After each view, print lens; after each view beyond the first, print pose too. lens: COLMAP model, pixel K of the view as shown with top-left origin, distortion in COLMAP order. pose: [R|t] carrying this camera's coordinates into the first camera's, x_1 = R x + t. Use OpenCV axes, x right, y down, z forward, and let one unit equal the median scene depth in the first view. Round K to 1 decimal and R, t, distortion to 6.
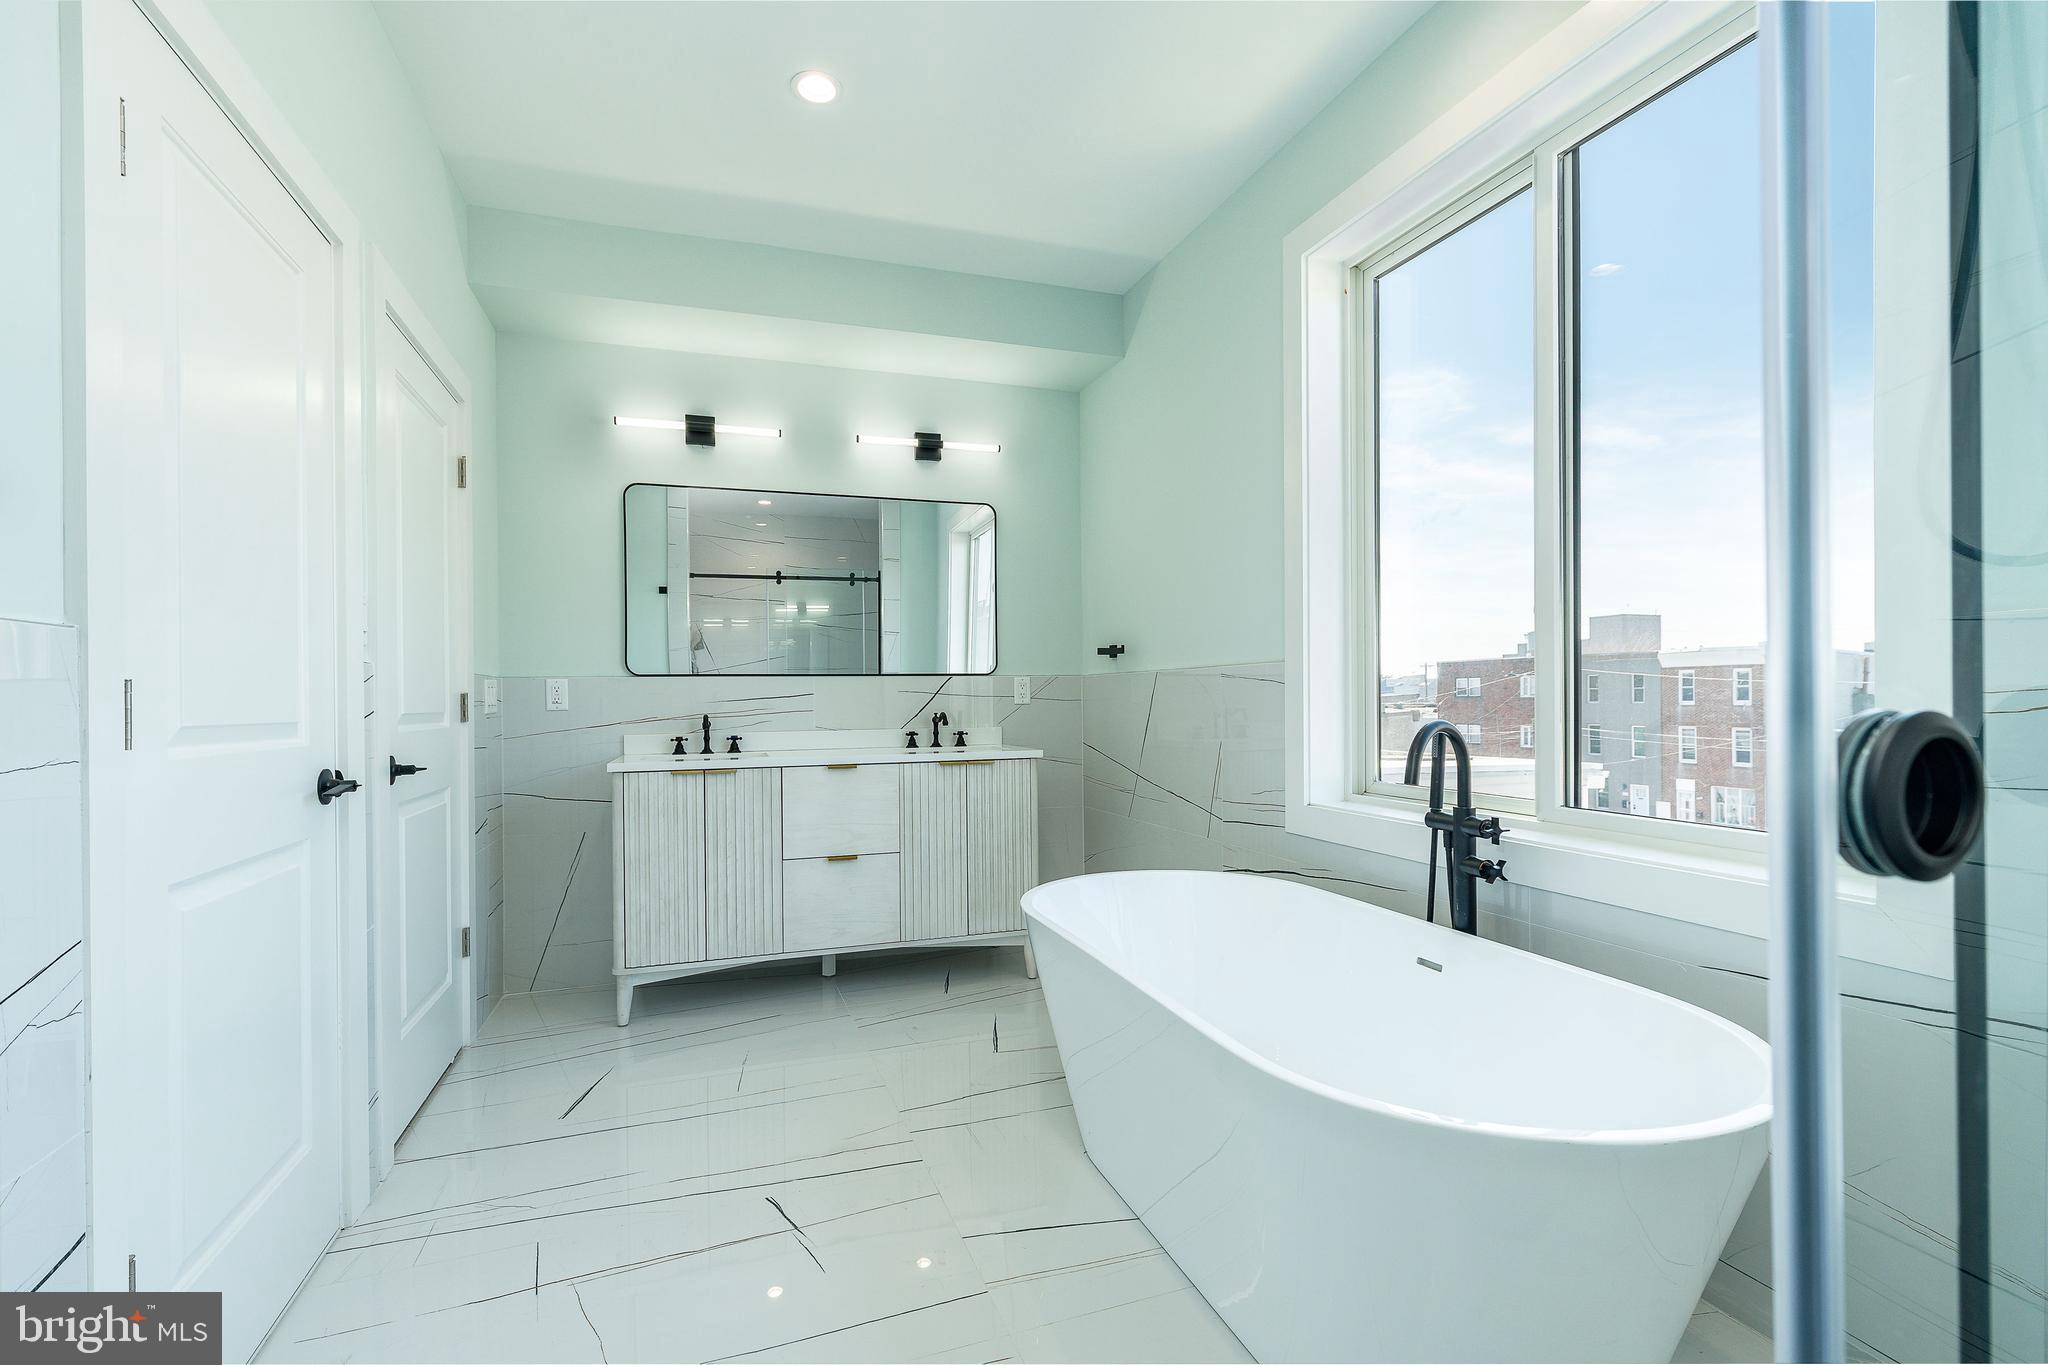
lens RADIAL K [[920.3, 0, 1014.5], [0, 920.3, 696.3], [0, 0, 1]] dist [0.002355, -0.000641]
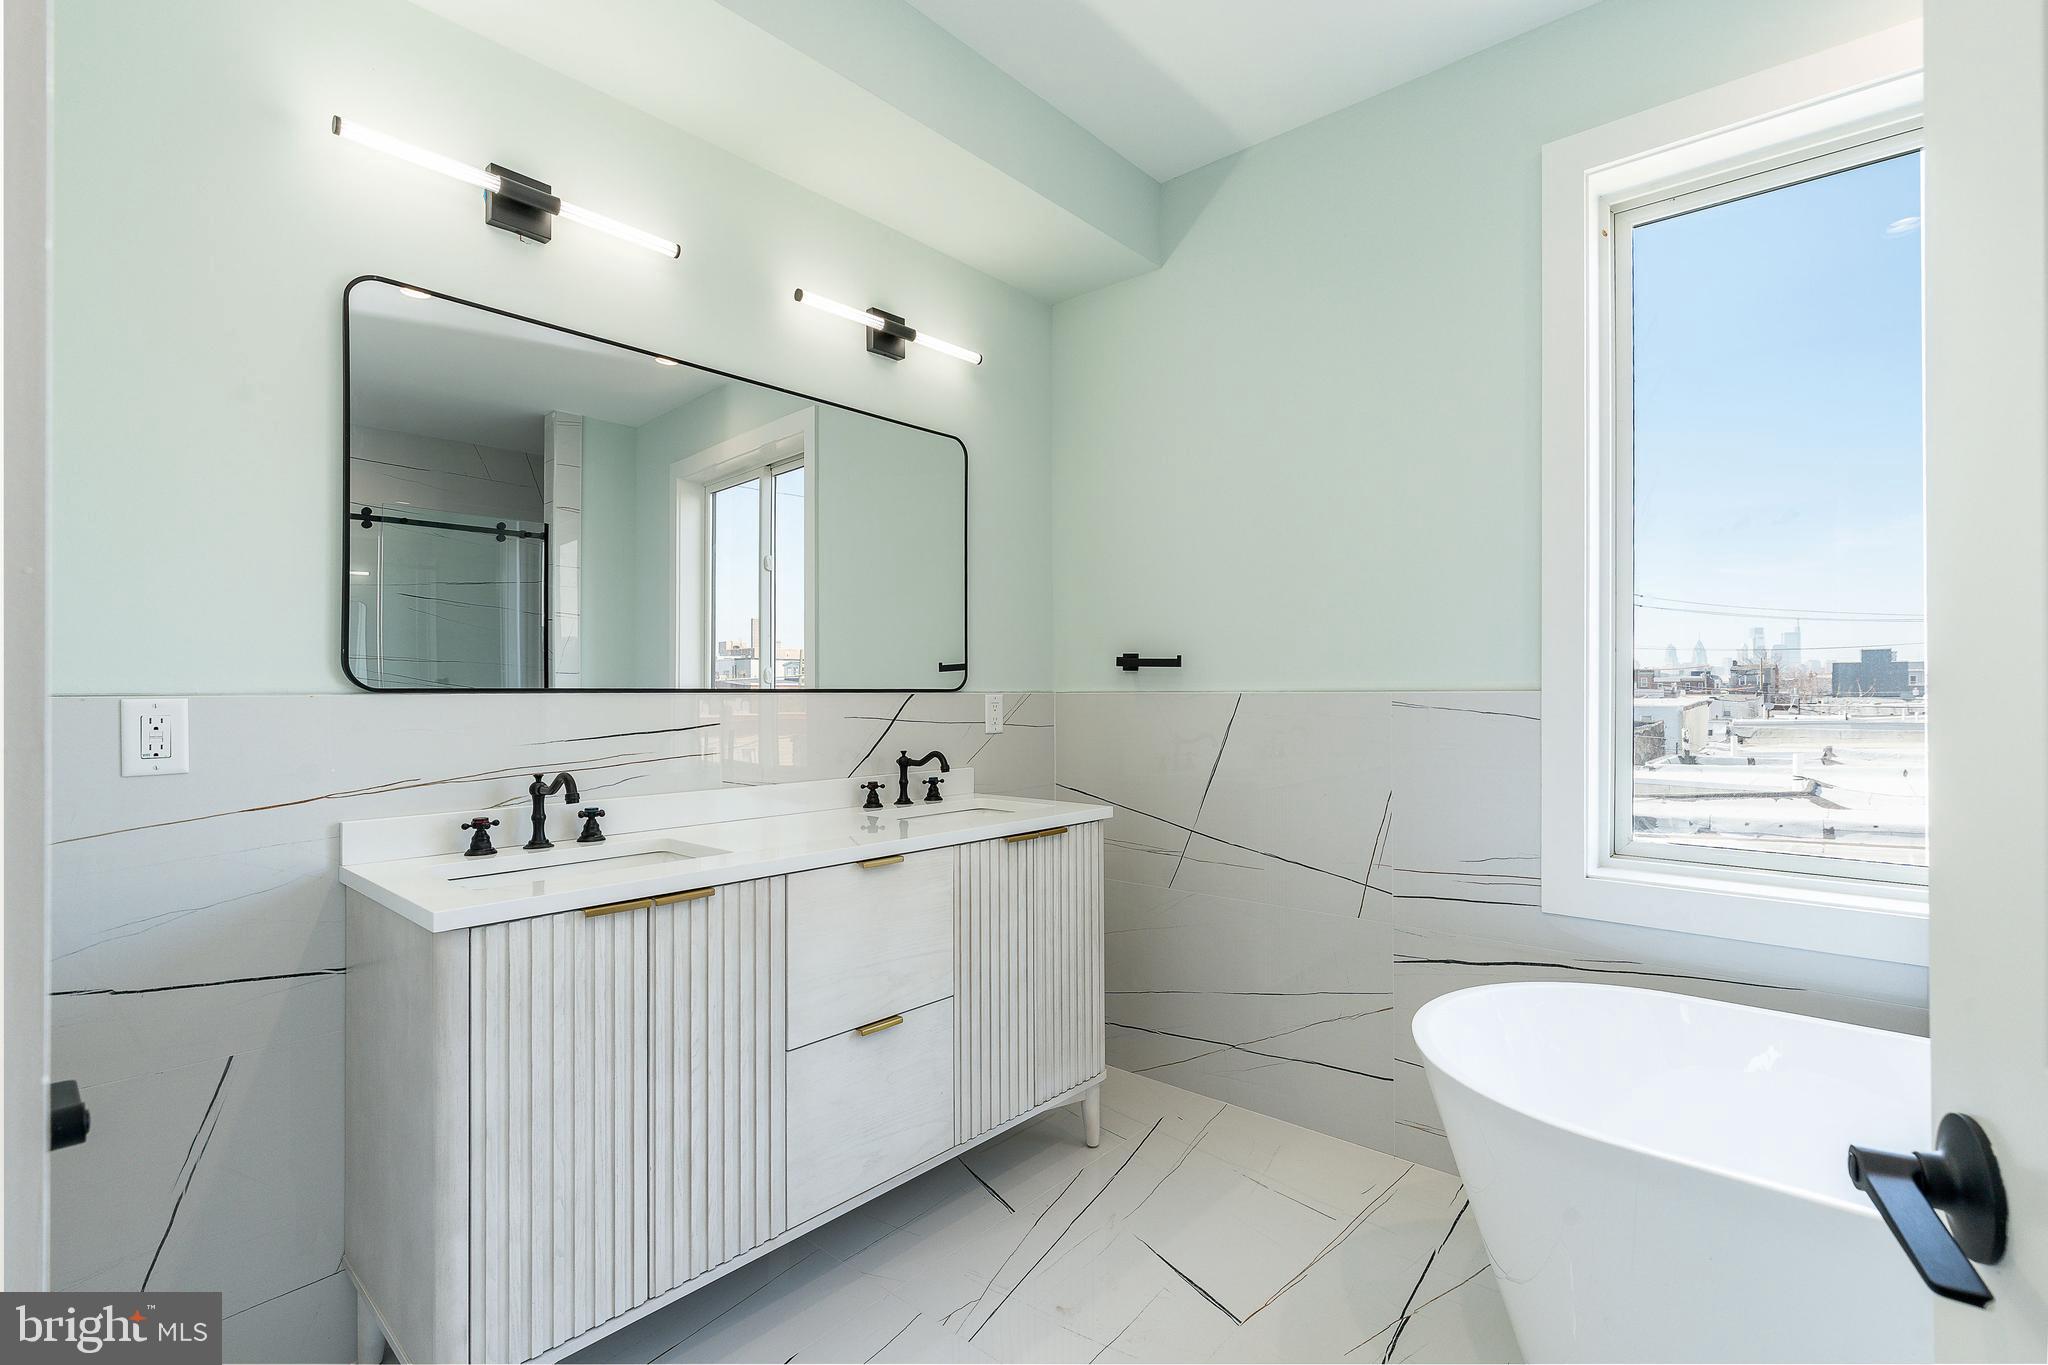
lens RADIAL K [[920.3, 0, 1010.5], [0, 920.3, 682.8], [0, 0, 1]] dist [0.002355, -0.000641]
pose [[0.855930, 0.013324, 0.516920, -0.395132], [-0.008731, 0.999898, -0.011316, -0.025596], [-0.517018, 0.005172, 0.855959, 0.460234]]
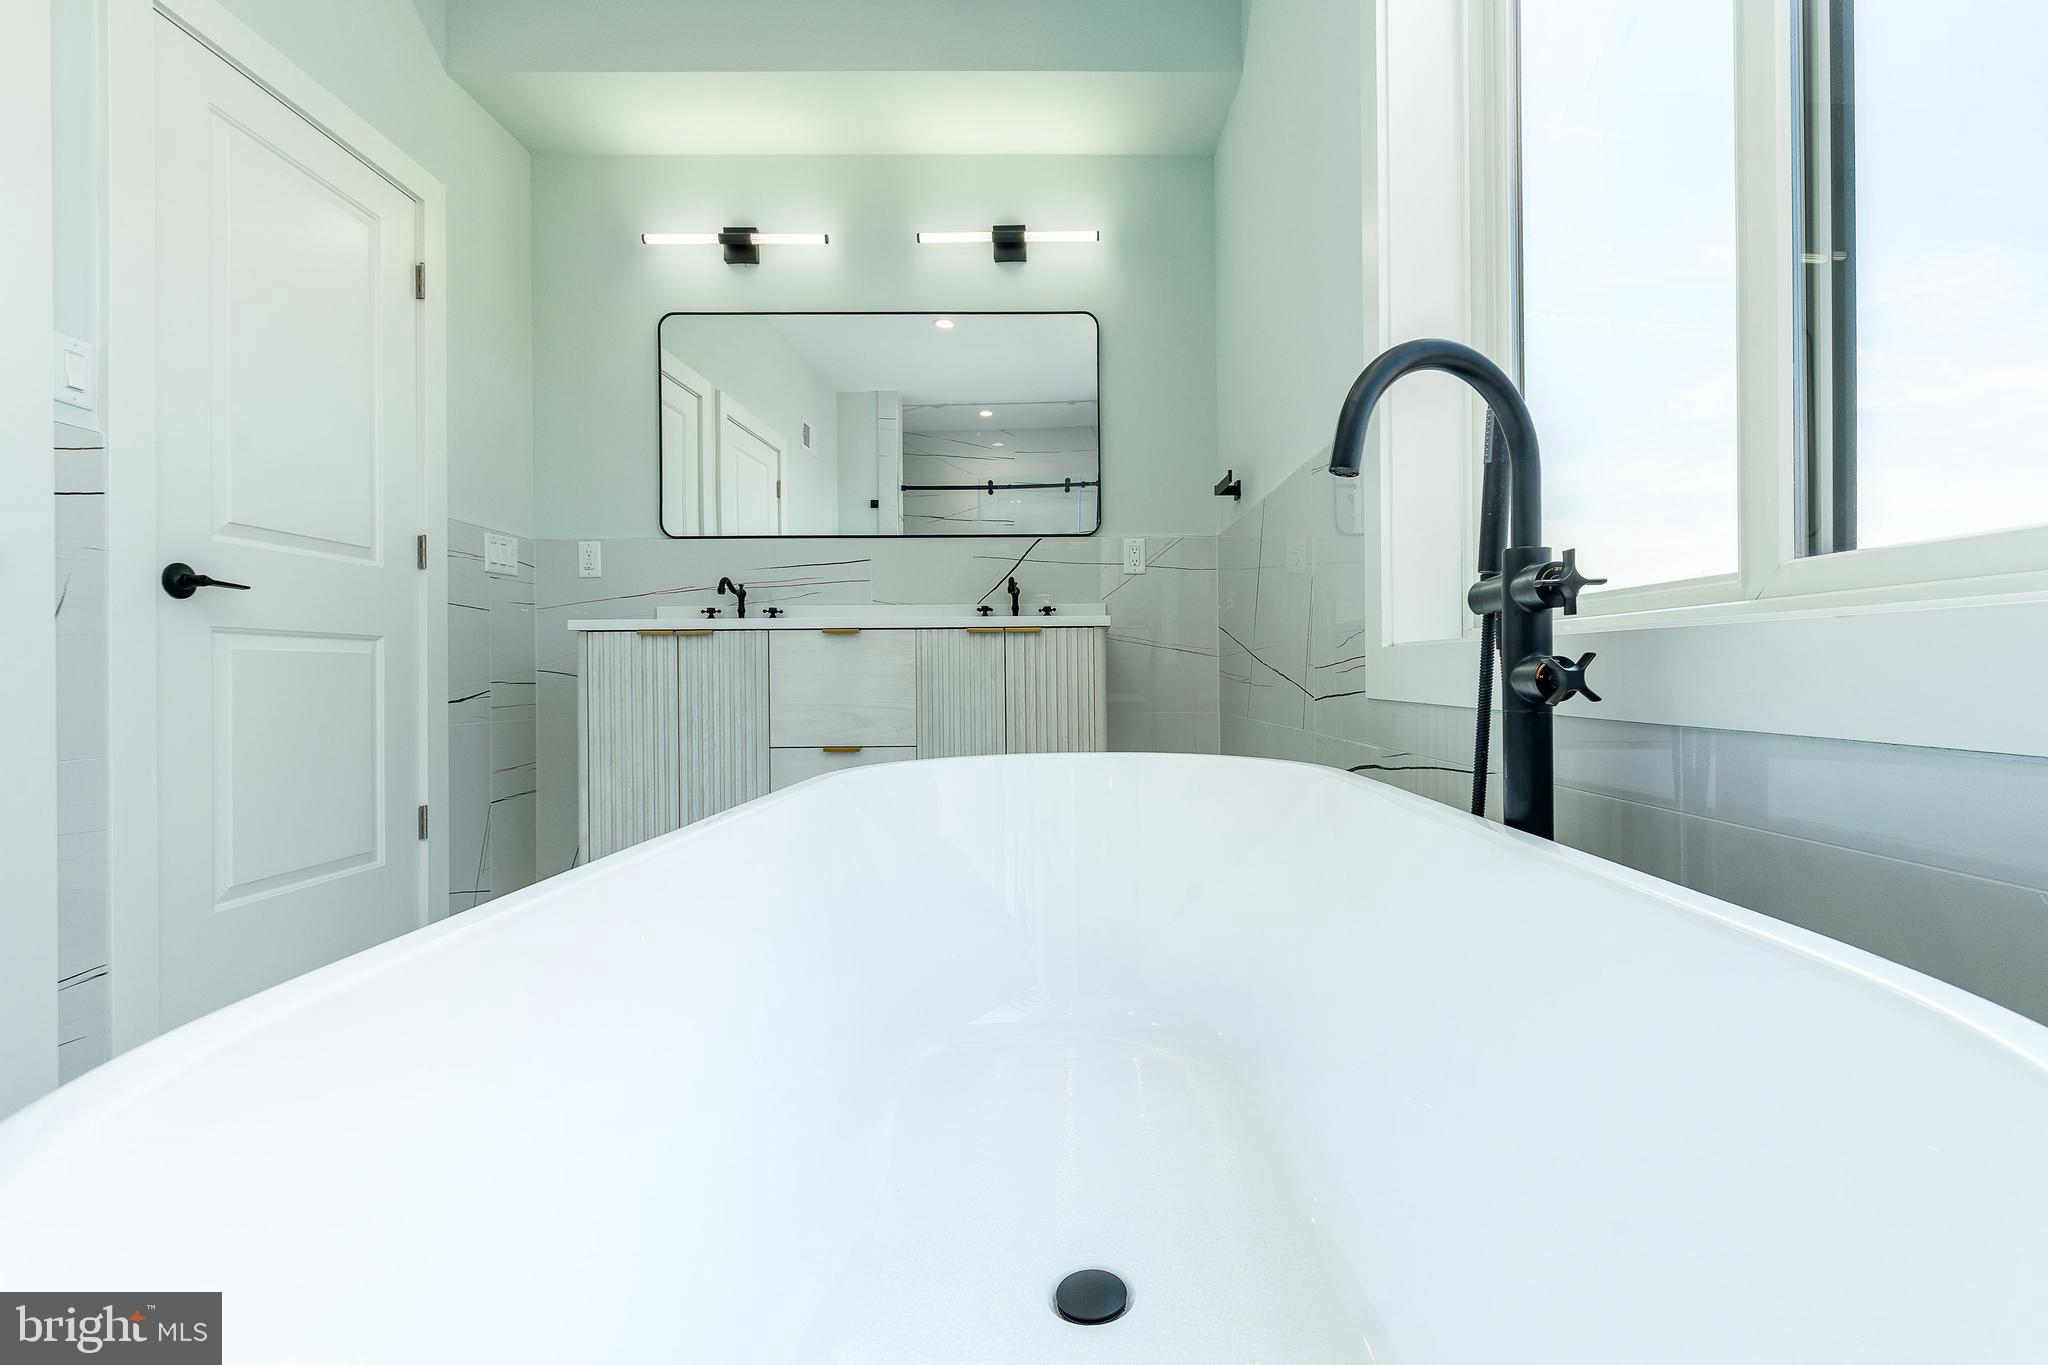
lens RADIAL K [[920.3, 0, 1134.6], [0, 920.3, 678.6], [0, 0, 1]] dist [0.002355, -0.000641]
pose [[0.960960, 0.009602, -0.276522, 0.255073], [-0.009595, 0.999953, 0.001378, 0.108761], [0.276522, 0.001329, 0.961007, 0.310175]]
